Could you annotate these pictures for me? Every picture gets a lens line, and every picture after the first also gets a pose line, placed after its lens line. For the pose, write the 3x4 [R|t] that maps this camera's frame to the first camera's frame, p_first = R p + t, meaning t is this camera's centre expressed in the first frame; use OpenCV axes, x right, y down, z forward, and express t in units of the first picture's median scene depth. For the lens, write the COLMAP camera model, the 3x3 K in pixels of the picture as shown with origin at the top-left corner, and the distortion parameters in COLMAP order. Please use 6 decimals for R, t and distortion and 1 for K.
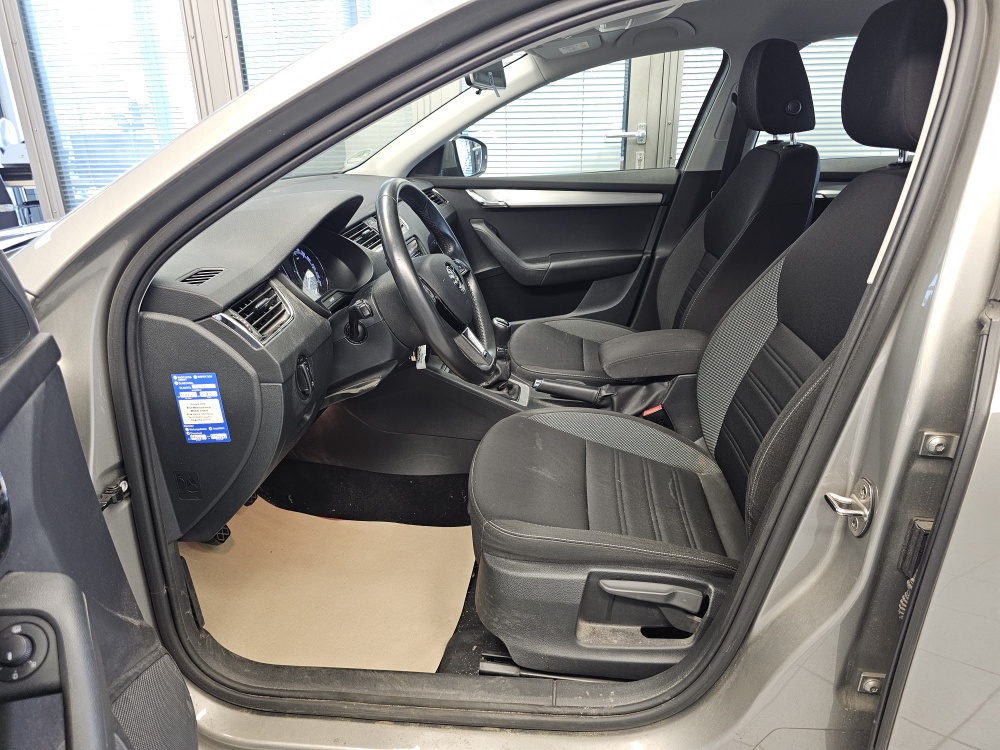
lens RADIAL K [[677.0, 0, 494.5], [0, 677.0, 366.9], [0, 0, 1]] dist [0.048359, -0.053365]
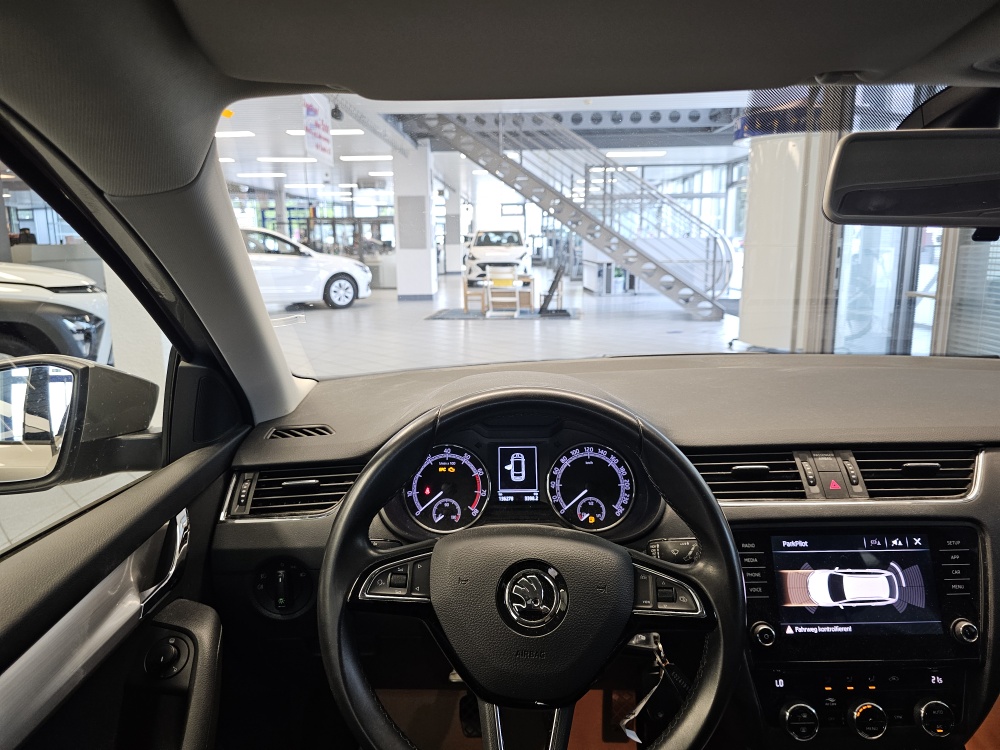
lens RADIAL K [[677.0, 0, 508.5], [0, 677.0, 360.1], [0, 0, 1]] dist [0.048359, -0.053365]
pose [[0.105795, 0.189555, -0.976154, 0.463040], [-0.341580, 0.928856, 0.143350, -0.422928], [0.933879, 0.318269, 0.163016, 0.999691]]
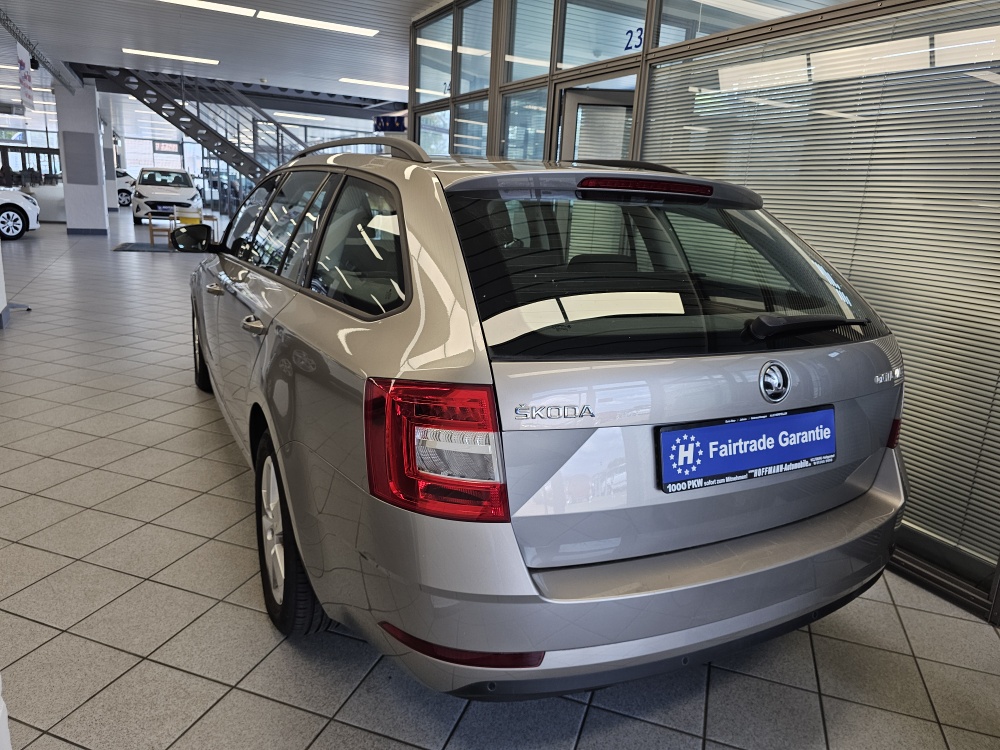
lens RADIAL K [[677.0, 0, 515.9], [0, 677.0, 365.2], [0, 0, 1]] dist [0.048359, -0.053365]
pose [[0.558314, 0.248278, -0.791608, 3.435760], [-0.355816, 0.933618, 0.041864, -0.207605], [0.749453, 0.258294, 0.609593, -0.091591]]
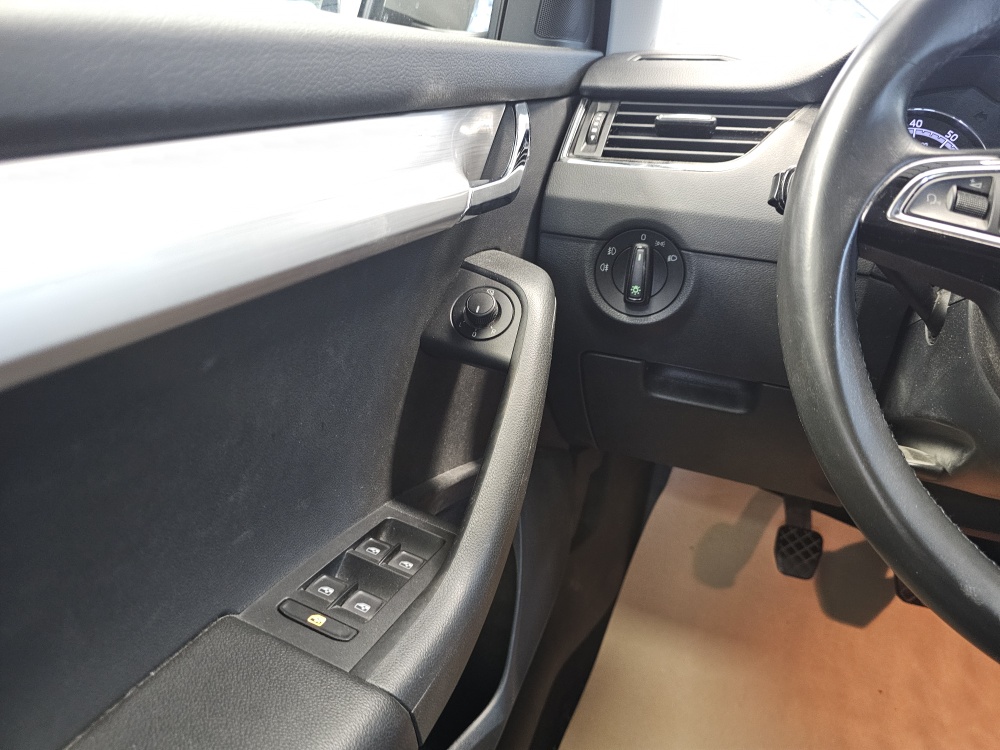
lens RADIAL K [[677.0, 0, 518.8], [0, 677.0, 365.2], [0, 0, 1]] dist [0.048359, -0.053365]
pose [[-0.242754, 0.369880, -0.896805, 0.224610], [-0.392034, 0.808201, 0.439455, -0.116880], [0.887344, 0.458258, -0.051189, 0.947700]]
